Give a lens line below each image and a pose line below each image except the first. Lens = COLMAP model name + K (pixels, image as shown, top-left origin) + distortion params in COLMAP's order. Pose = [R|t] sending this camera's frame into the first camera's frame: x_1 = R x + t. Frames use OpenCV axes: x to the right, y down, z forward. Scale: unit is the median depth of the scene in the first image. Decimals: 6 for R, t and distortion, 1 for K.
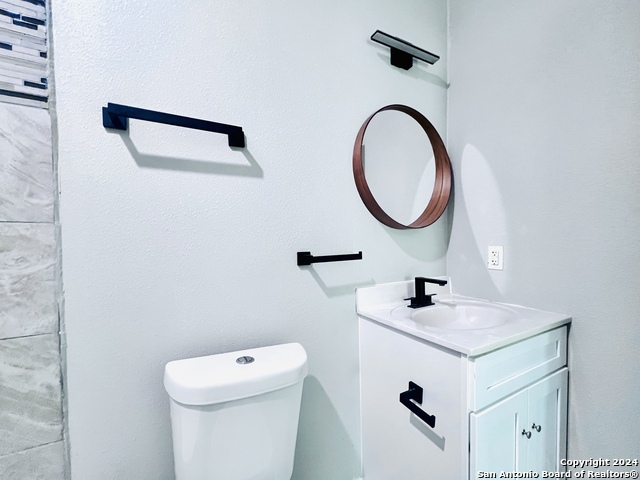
lens RADIAL K [[273.2, 0, 316.7], [0, 273.2, 249.3], [0, 0, 1]] dist [-0.003120, -0.000472]
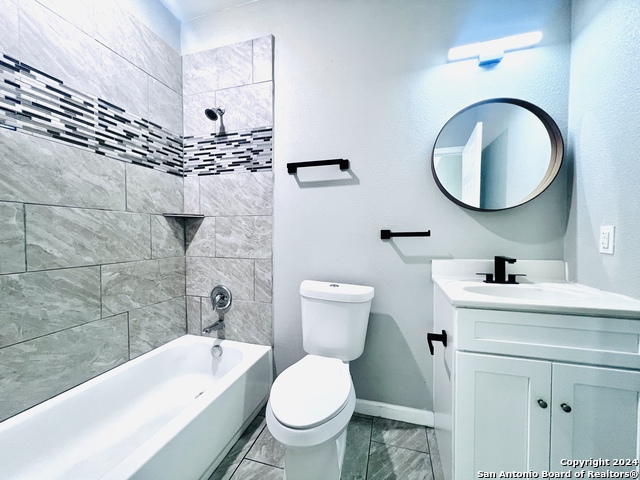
lens RADIAL K [[253.6, 0, 320.5], [0, 253.6, 240.2], [0, 0, 1]] dist [-0.004517, -0.000460]
pose [[0.711334, 0.027786, -0.702305, 0.881398], [-0.033695, 0.999418, 0.005413, 0.090494], [0.702046, 0.019813, 0.711856, -0.304046]]
